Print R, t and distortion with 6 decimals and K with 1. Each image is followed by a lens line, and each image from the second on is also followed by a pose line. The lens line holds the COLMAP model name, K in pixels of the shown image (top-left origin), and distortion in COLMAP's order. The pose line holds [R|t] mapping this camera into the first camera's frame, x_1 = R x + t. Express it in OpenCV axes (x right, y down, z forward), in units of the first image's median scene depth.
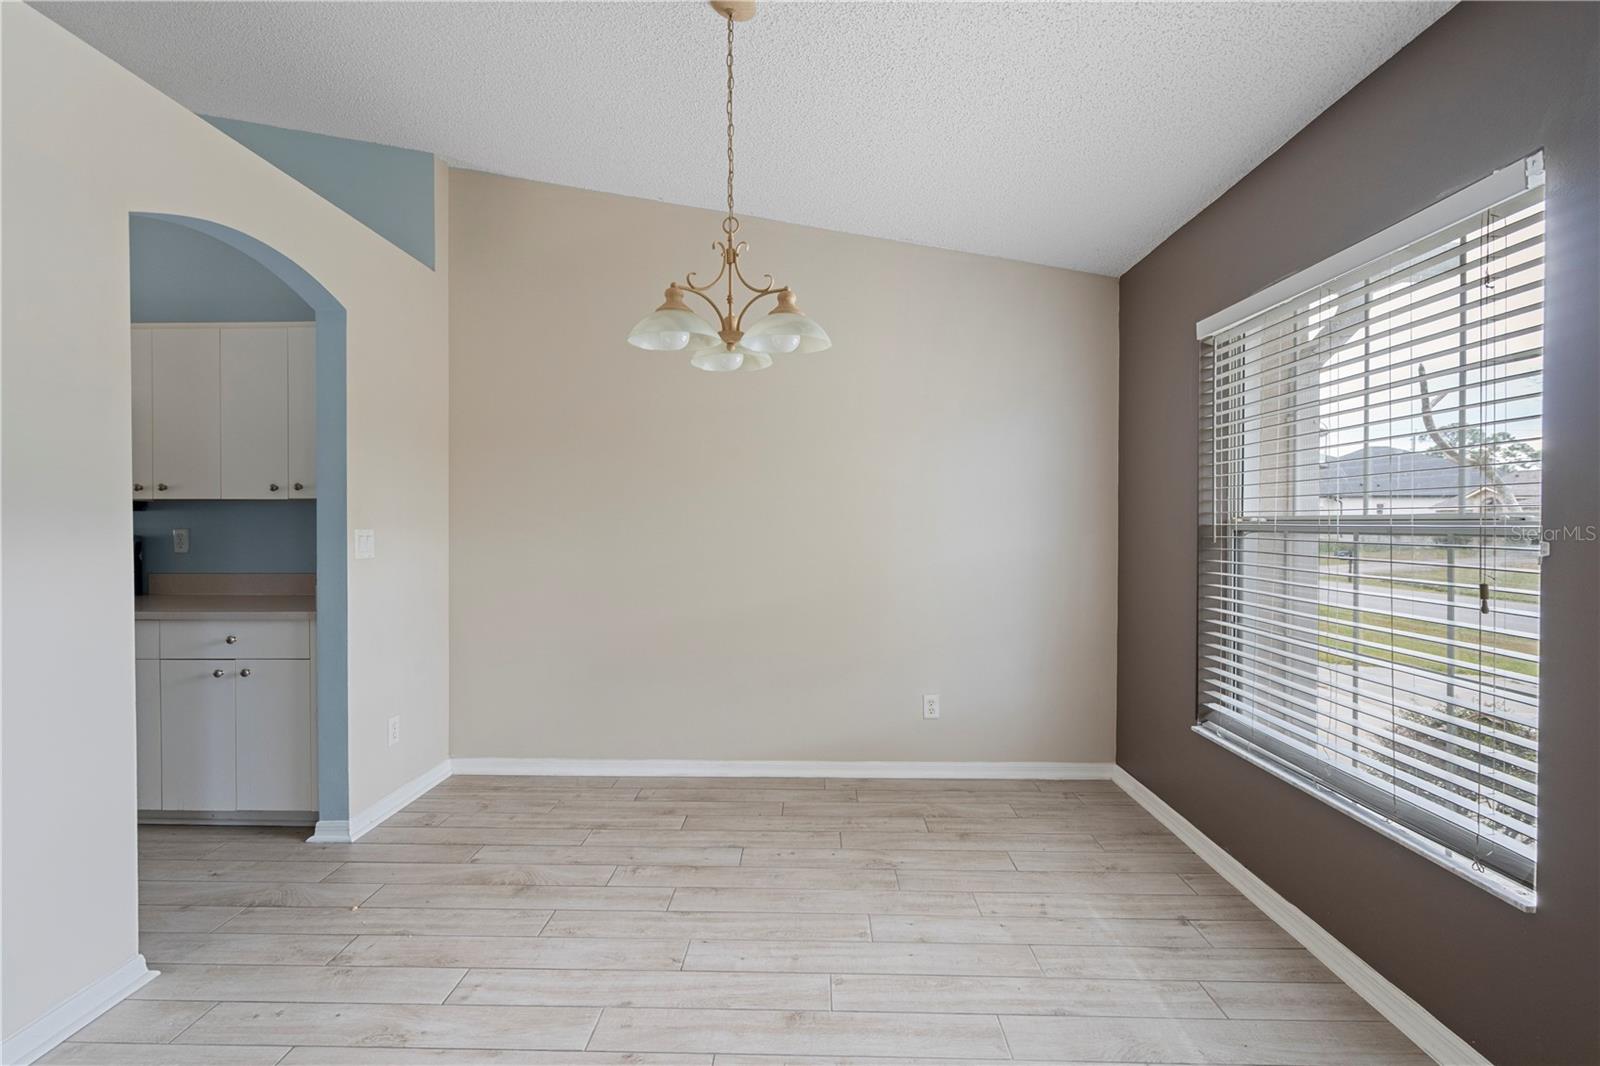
lens RADIAL K [[726.6, 0, 801.4], [0, 726.6, 531.8], [0, 0, 1]] dist [-0.005392, 0.003258]
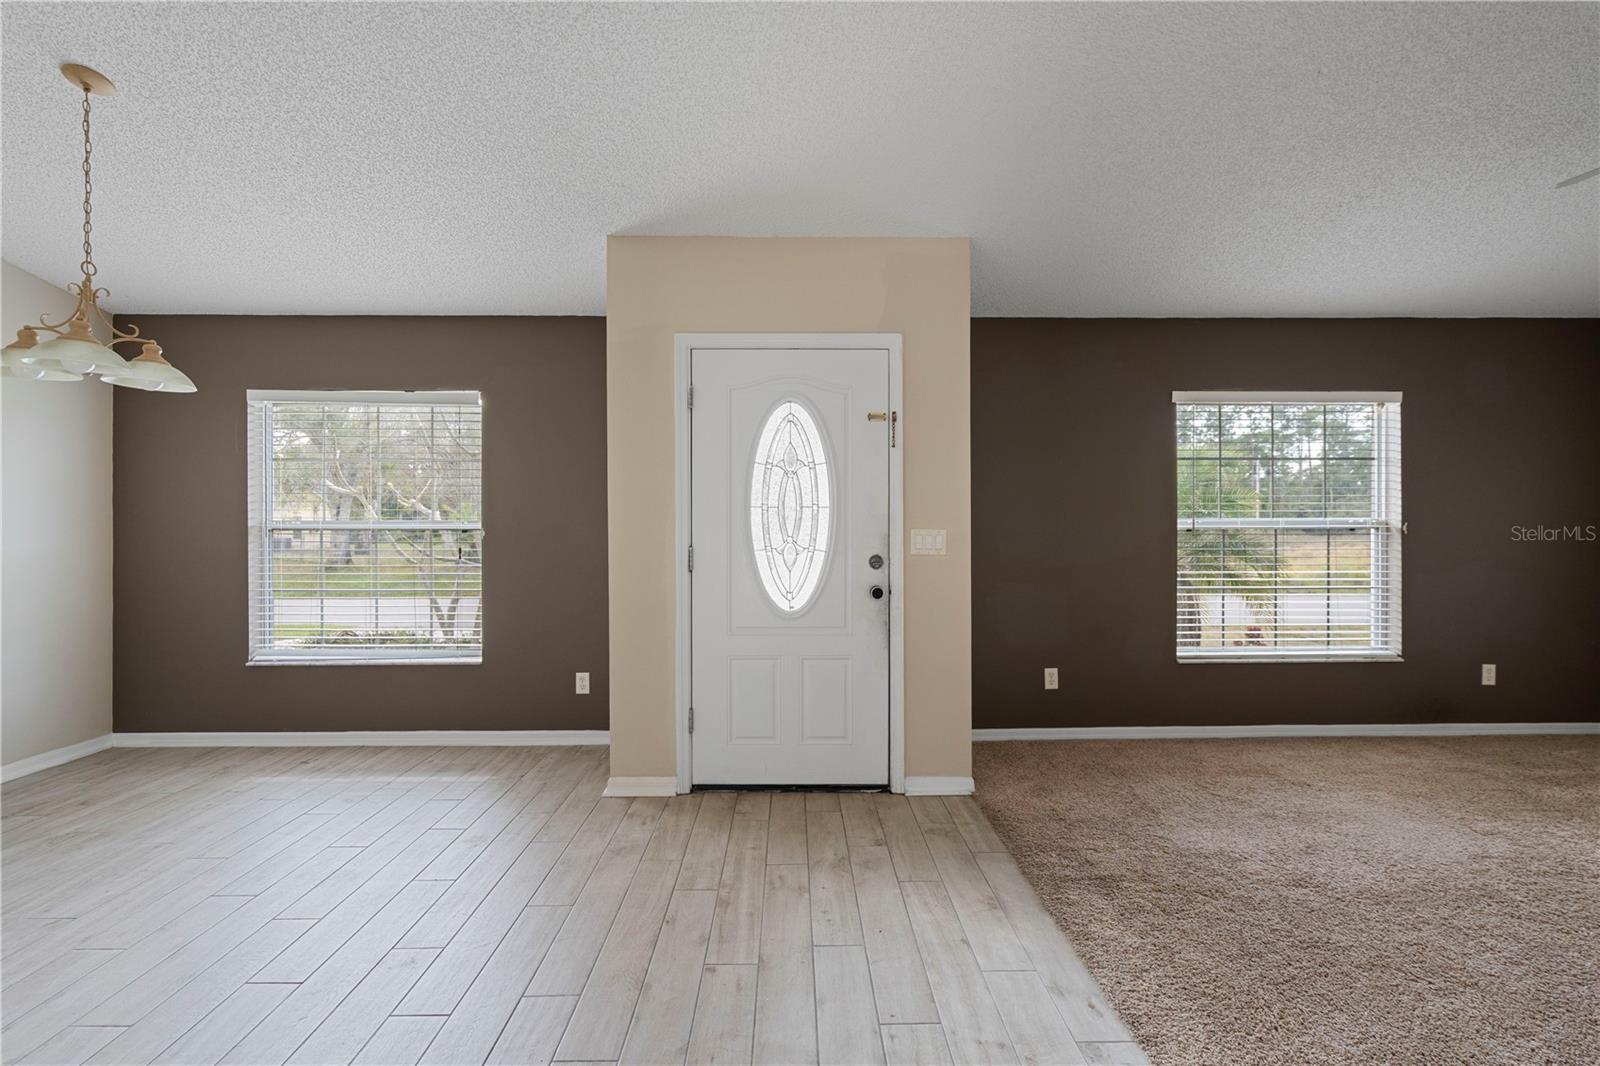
lens RADIAL K [[726.6, 0, 792.2], [0, 726.6, 530.7], [0, 0, 1]] dist [-0.005392, 0.003258]
pose [[-0.027632, -0.006522, 0.999597, -1.111285], [0.012929, 0.999893, 0.006882, 0.004276], [-0.999535, 0.013114, -0.027544, -0.080624]]
